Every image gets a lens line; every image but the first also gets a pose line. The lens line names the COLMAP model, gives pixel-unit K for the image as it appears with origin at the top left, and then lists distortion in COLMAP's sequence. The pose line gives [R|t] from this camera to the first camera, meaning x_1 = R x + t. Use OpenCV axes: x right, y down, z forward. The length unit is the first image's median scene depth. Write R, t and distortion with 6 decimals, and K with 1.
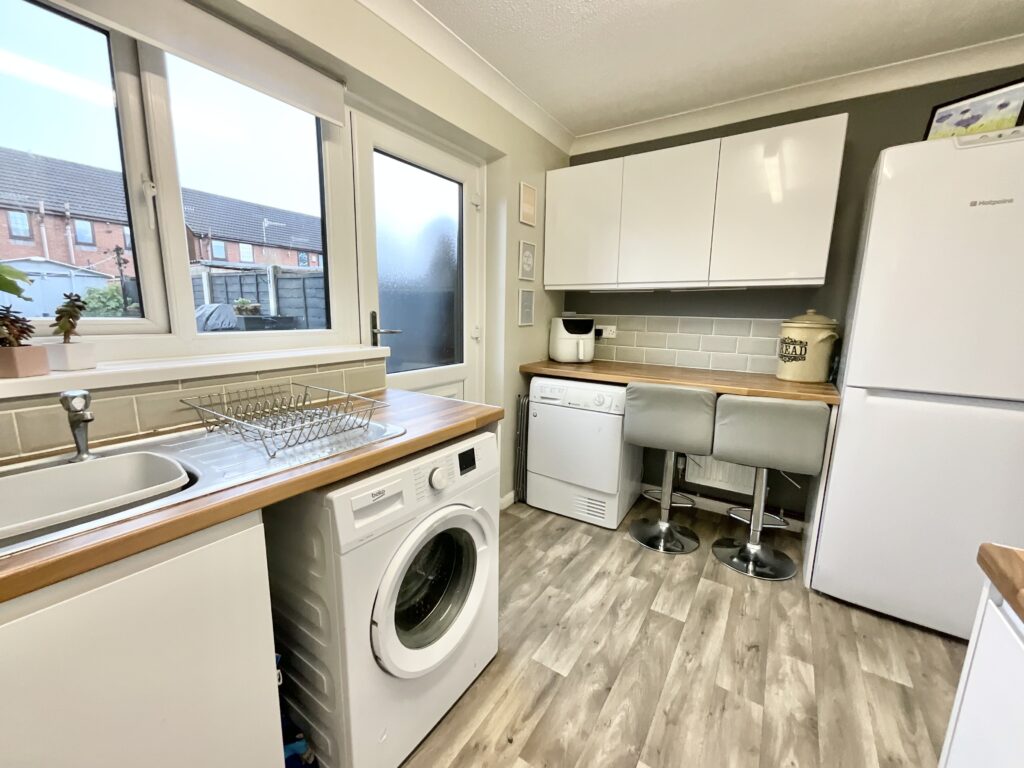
lens RADIAL K [[419.0, 0, 514.3], [0, 419.0, 386.5], [0, 0, 1]] dist [-0.011488, 0.000101]
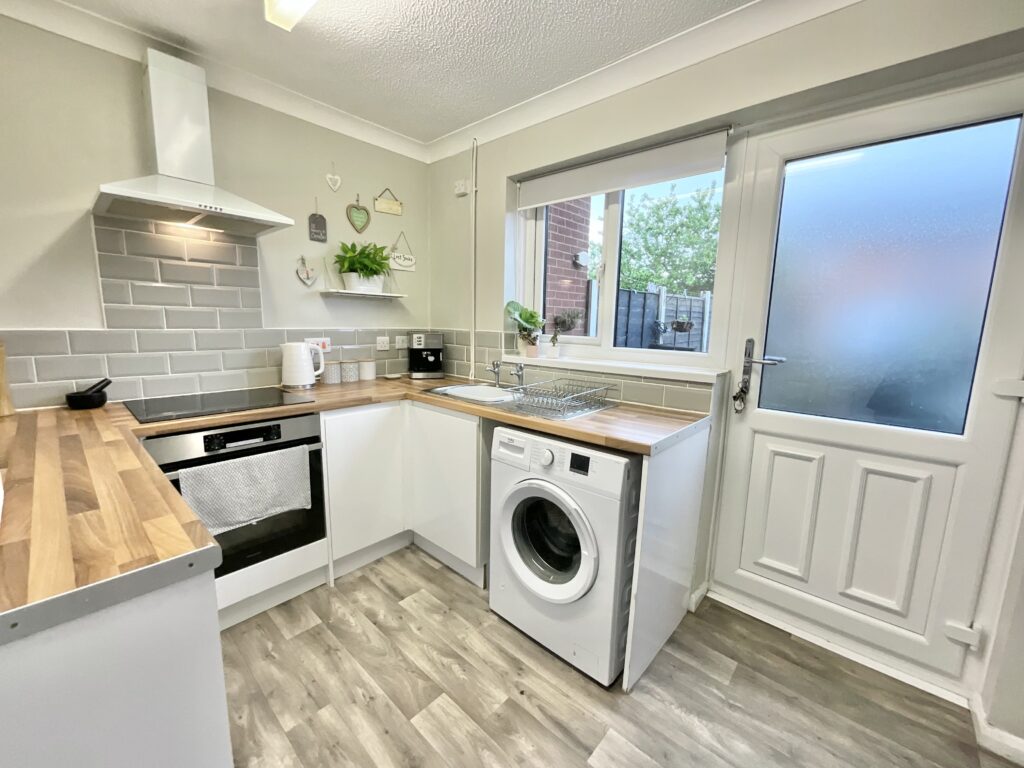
lens RADIAL K [[409.0, 0, 508.6], [0, 409.0, 386.8], [0, 0, 1]] dist [-0.011405, 0.000517]
pose [[-0.166173, 0.133311, -0.977044, 1.030432], [-0.185865, 0.968826, 0.163802, -0.209131], [0.968422, 0.208818, -0.136215, 1.133401]]
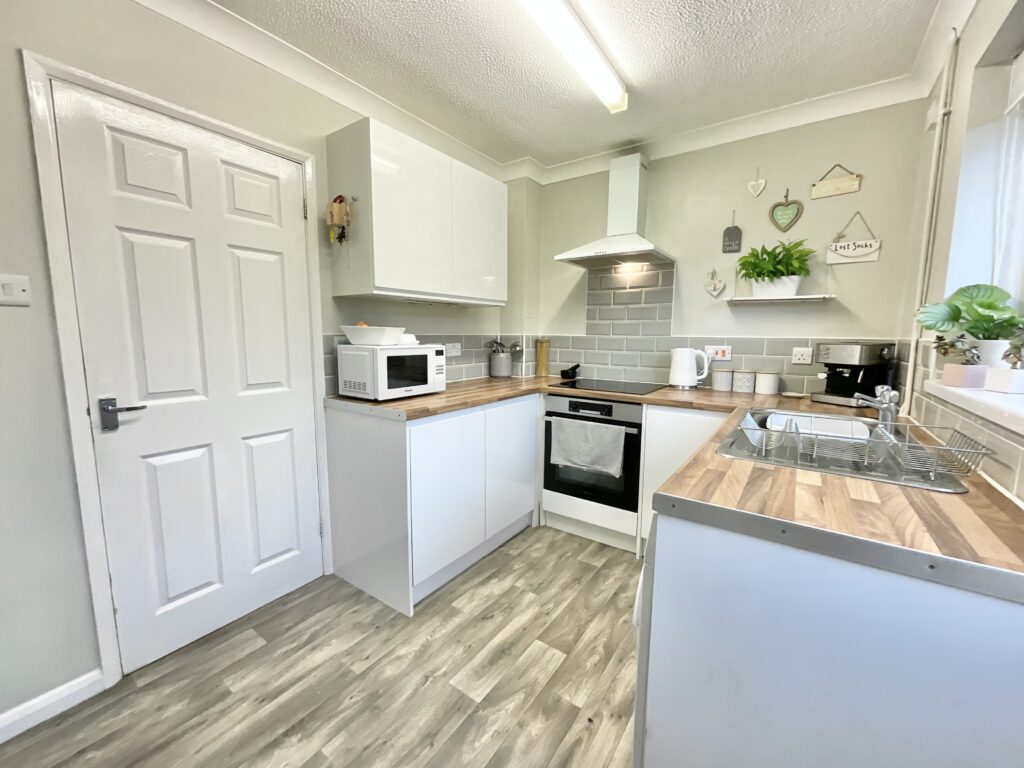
lens RADIAL K [[409.0, 0, 508.6], [0, 409.0, 386.8], [0, 0, 1]] dist [-0.011405, 0.000517]
pose [[-0.998282, -0.035822, 0.046365, 0.444004], [-0.020742, 0.956148, 0.292150, -0.287728], [-0.054797, 0.290686, -0.955248, 1.724821]]
